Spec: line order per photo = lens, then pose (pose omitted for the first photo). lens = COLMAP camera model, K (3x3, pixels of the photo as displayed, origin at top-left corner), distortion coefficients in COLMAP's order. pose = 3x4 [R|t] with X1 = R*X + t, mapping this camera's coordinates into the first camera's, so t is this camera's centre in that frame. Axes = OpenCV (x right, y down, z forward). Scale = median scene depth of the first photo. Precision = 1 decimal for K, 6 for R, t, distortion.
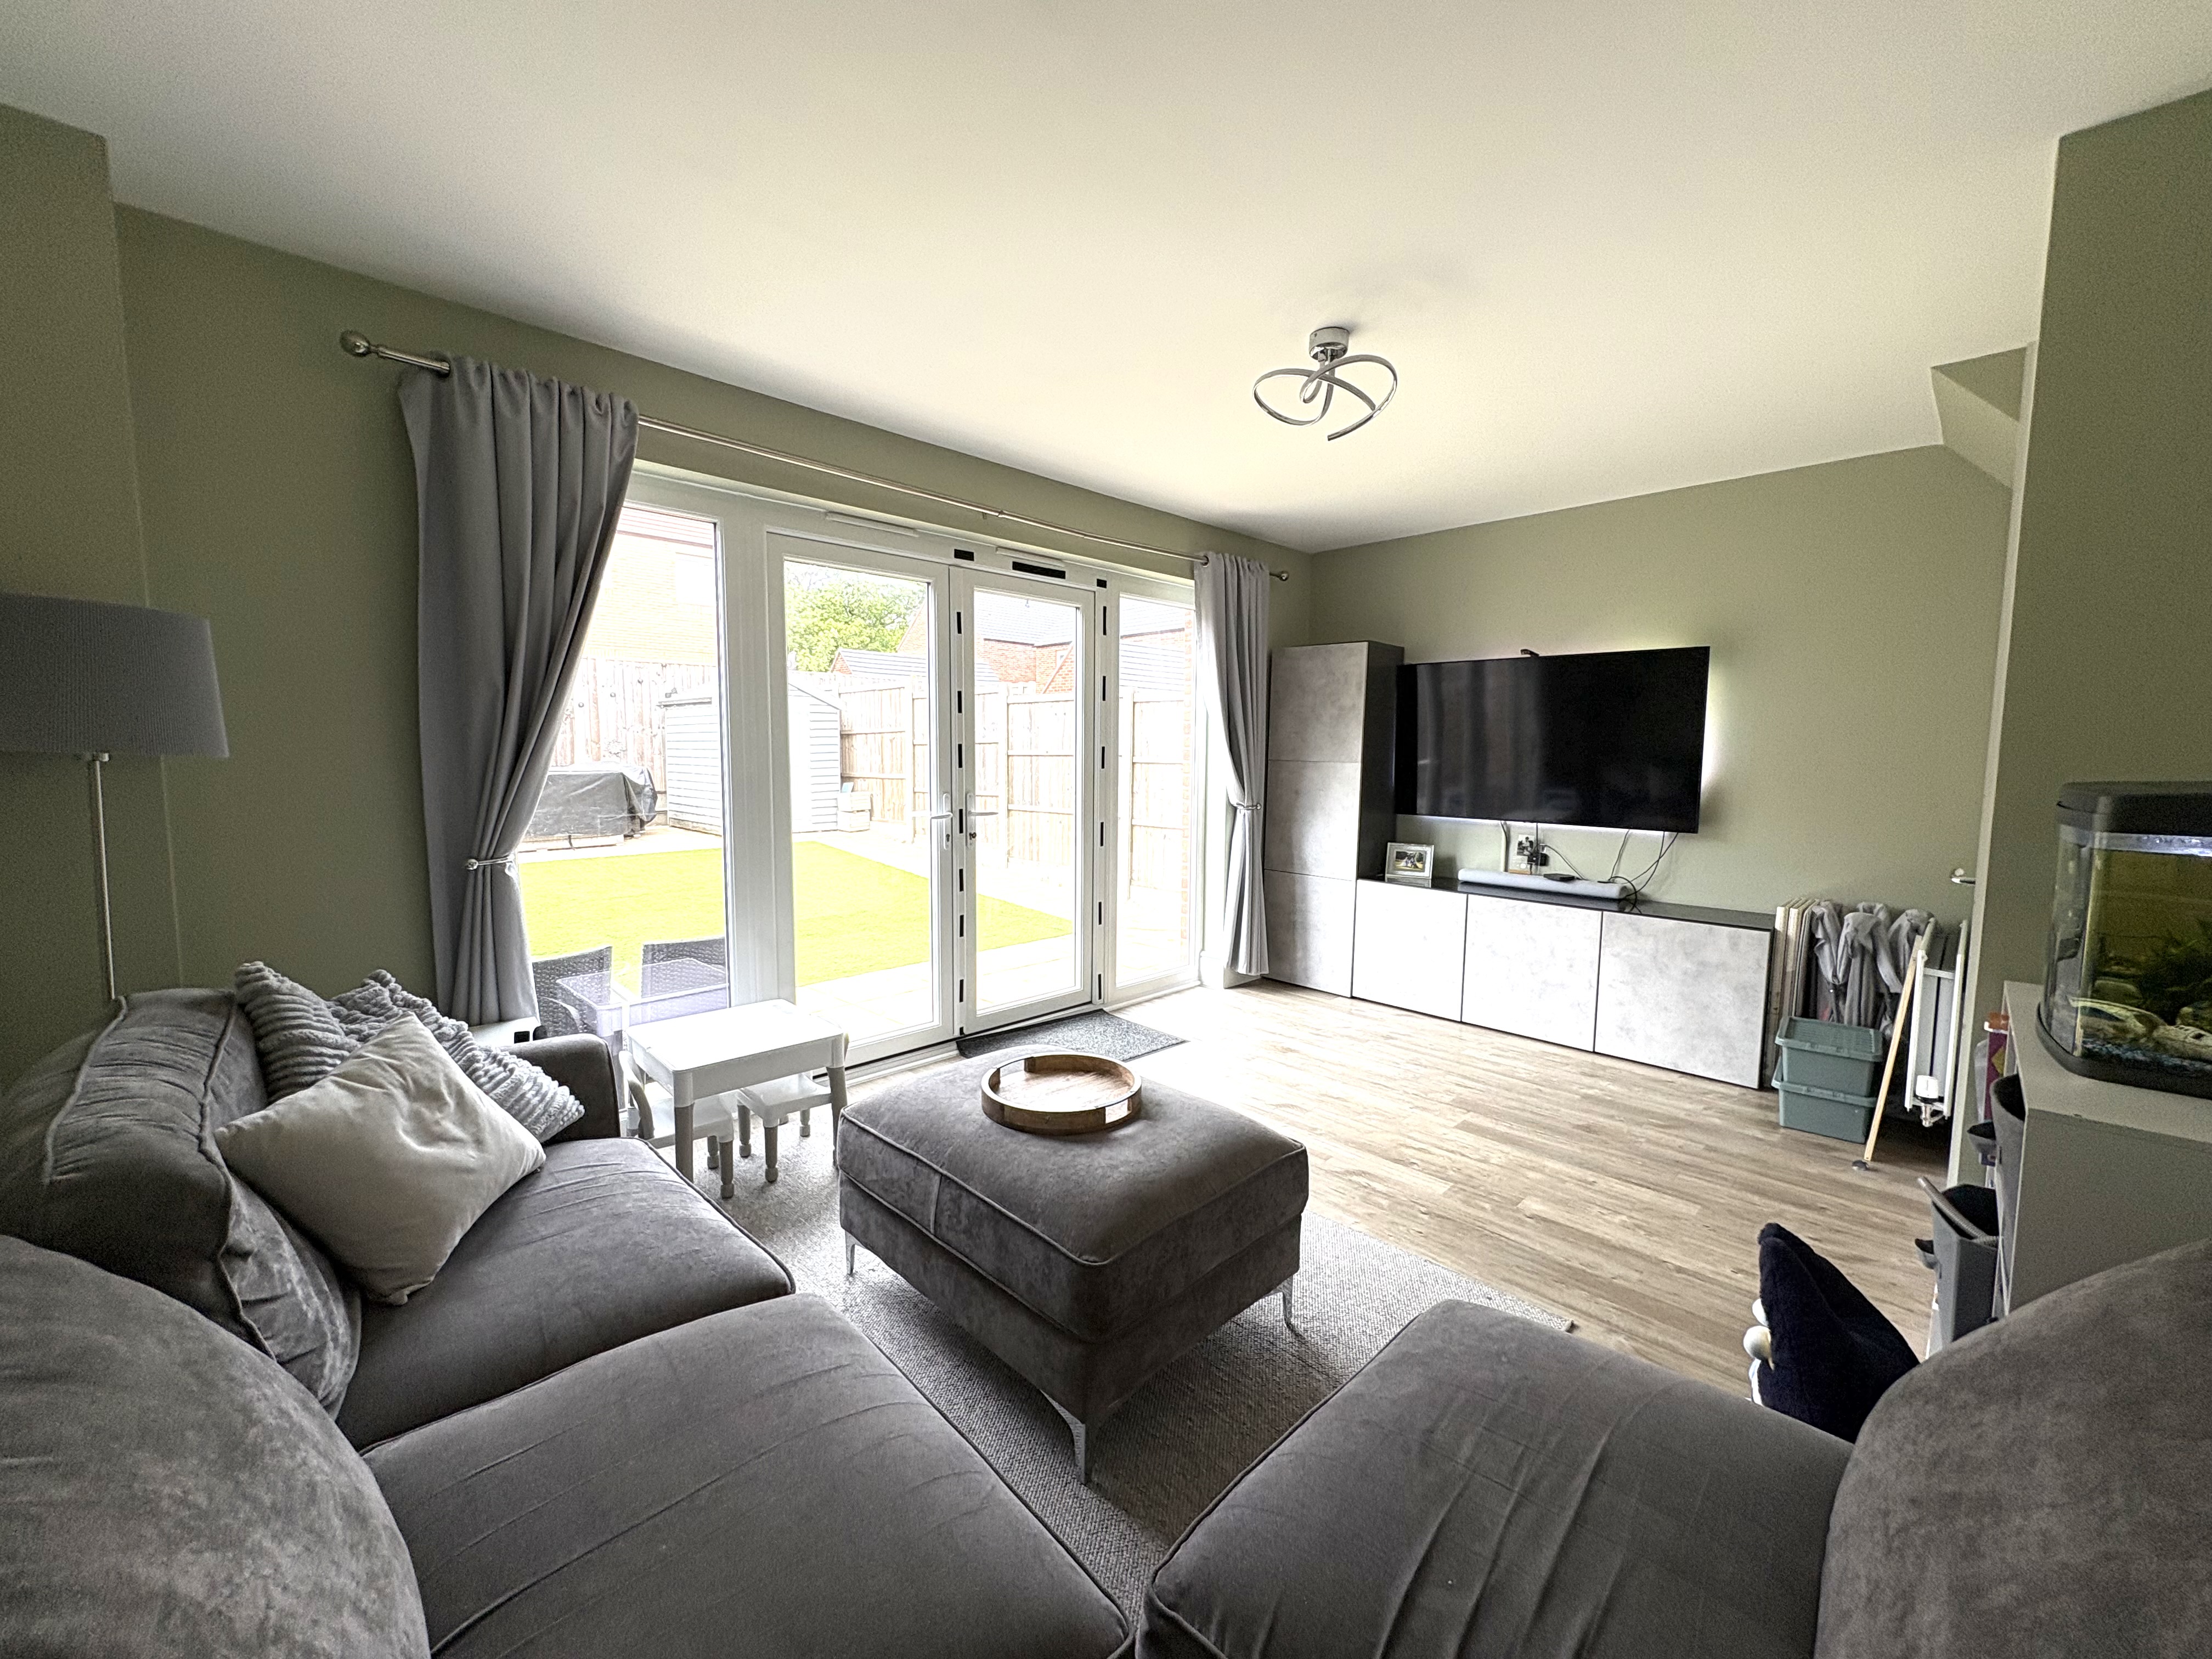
lens RADIAL K [[877.0, 0, 1106.4], [0, 877.0, 827.1], [0, 0, 1]] dist [-0.001219, -0.000091]
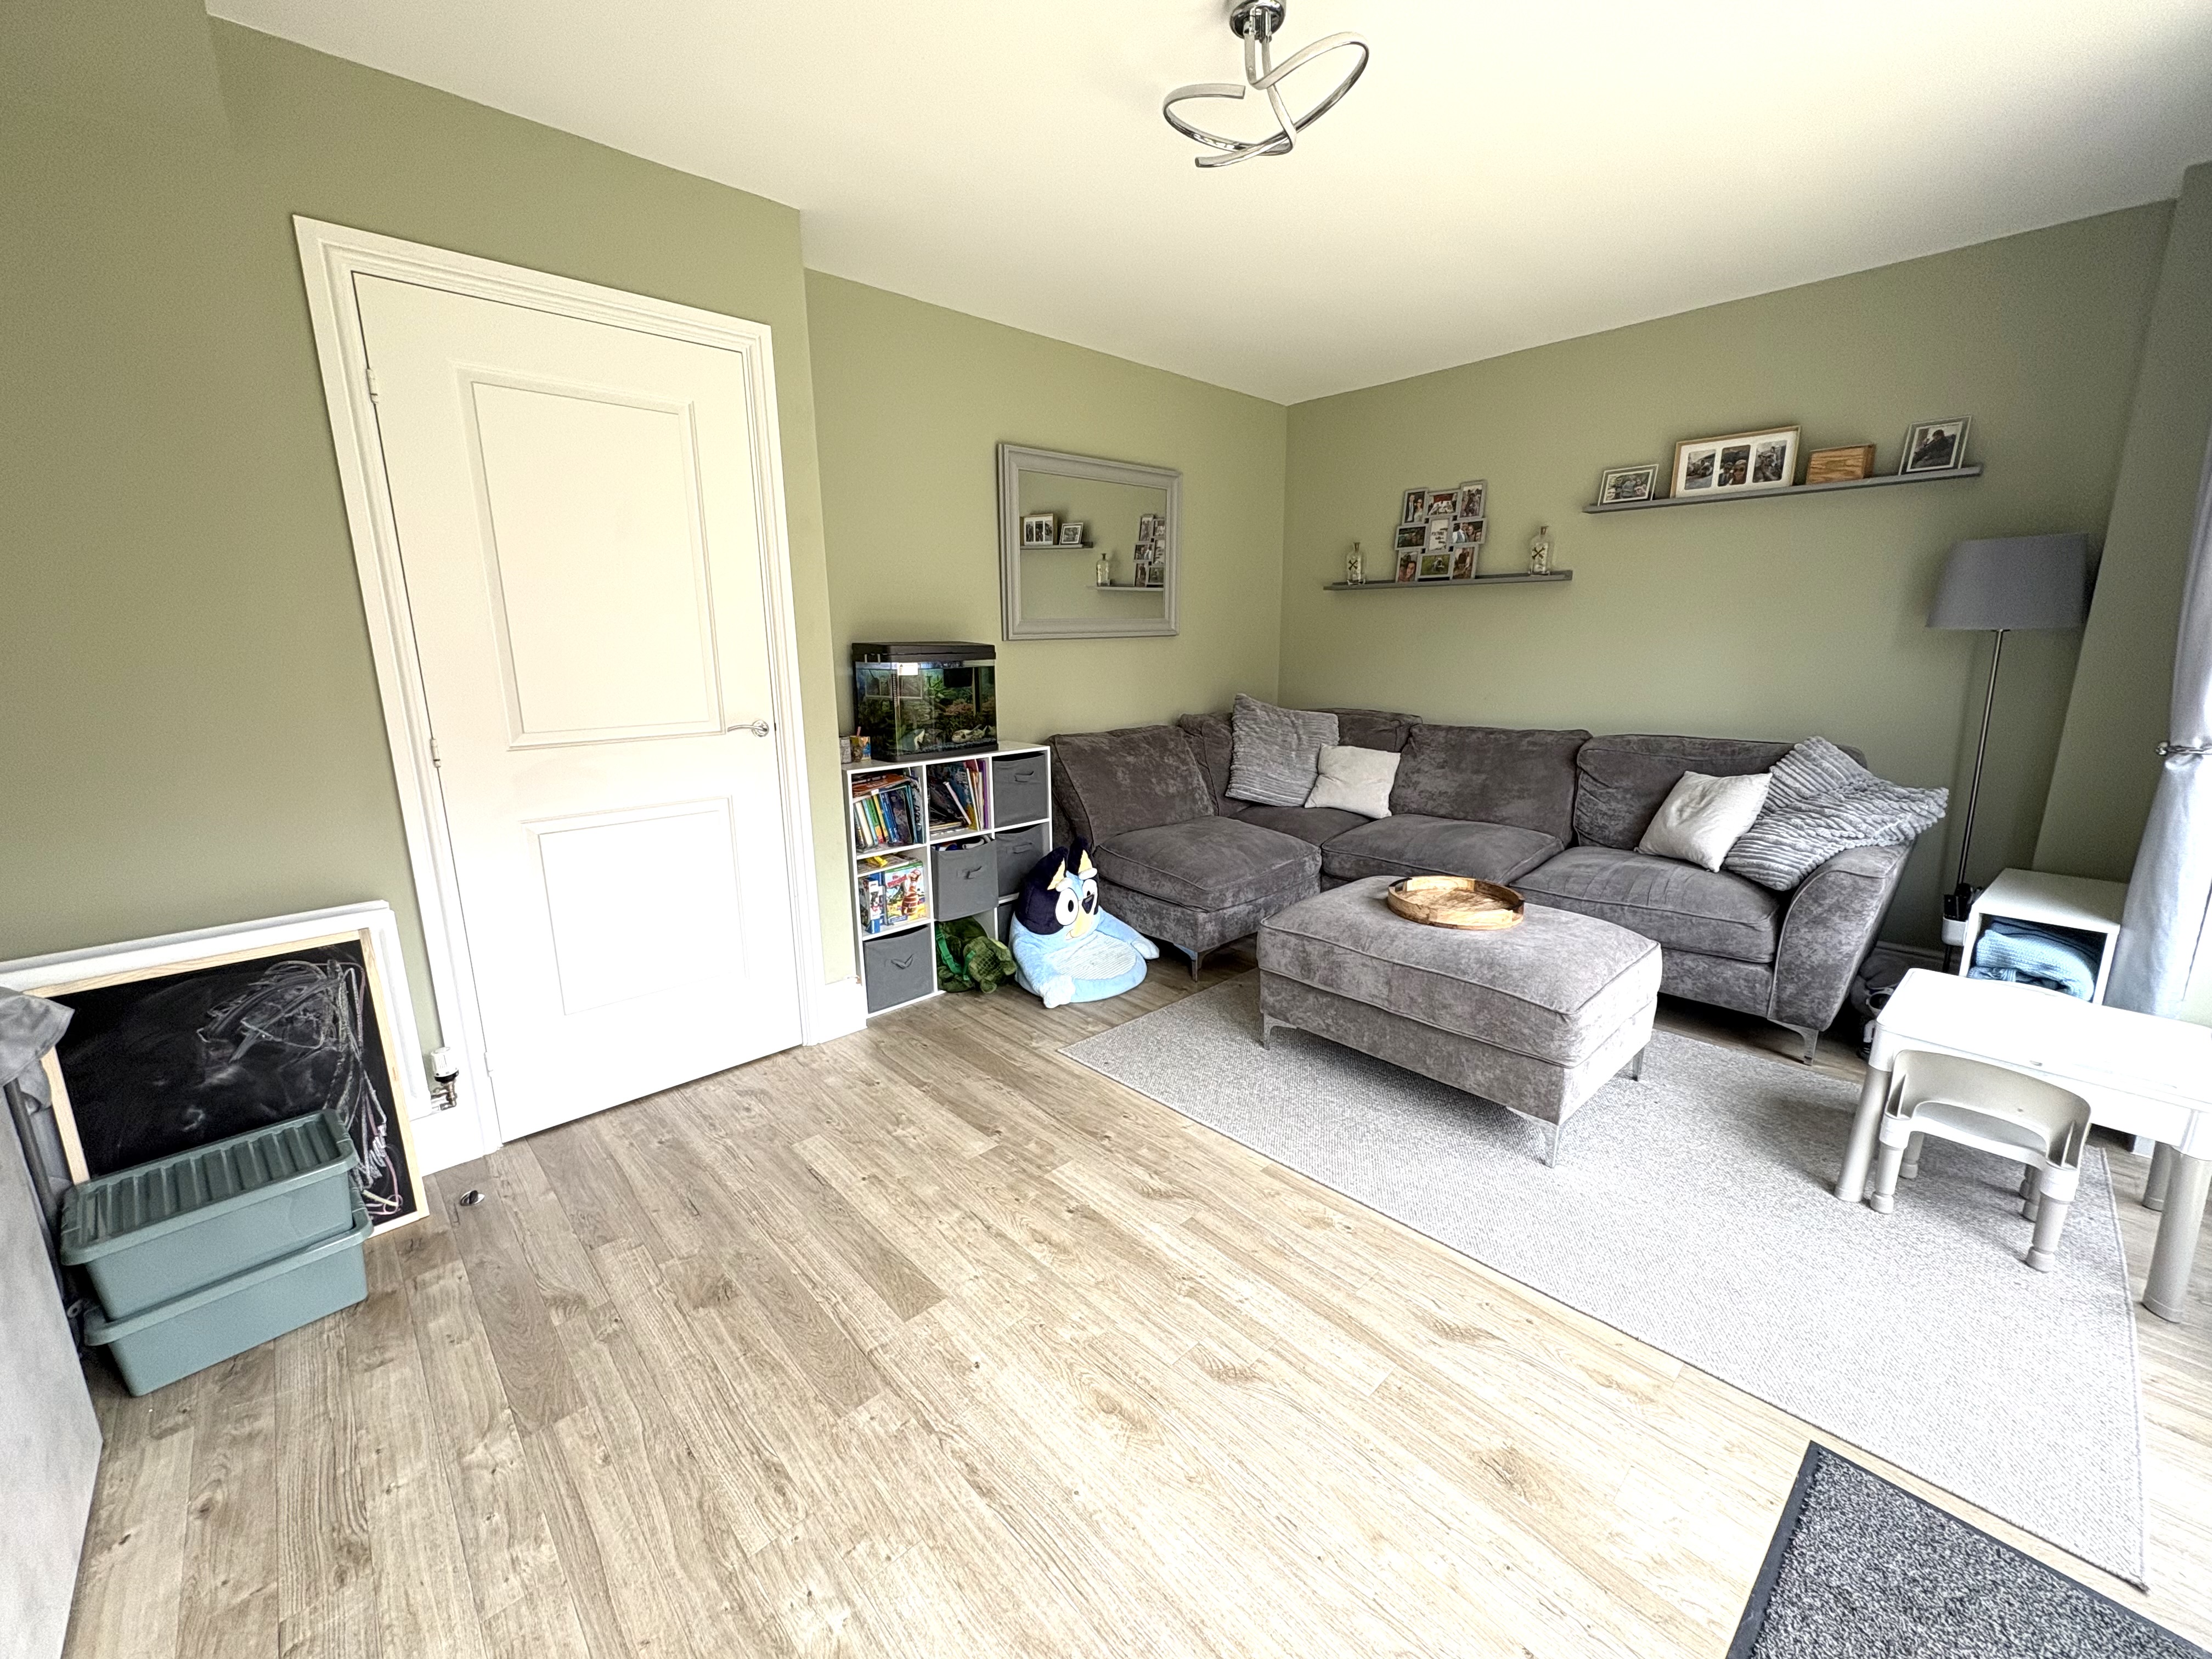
lens RADIAL K [[877.0, 0, 1106.4], [0, 877.0, 827.1], [0, 0, 1]] dist [-0.001219, -0.000091]
pose [[-0.999633, -0.007130, 0.026153, 0.290565], [0.001178, 0.952448, 0.304698, -0.131538], [-0.027082, 0.304617, -0.952090, 1.515422]]
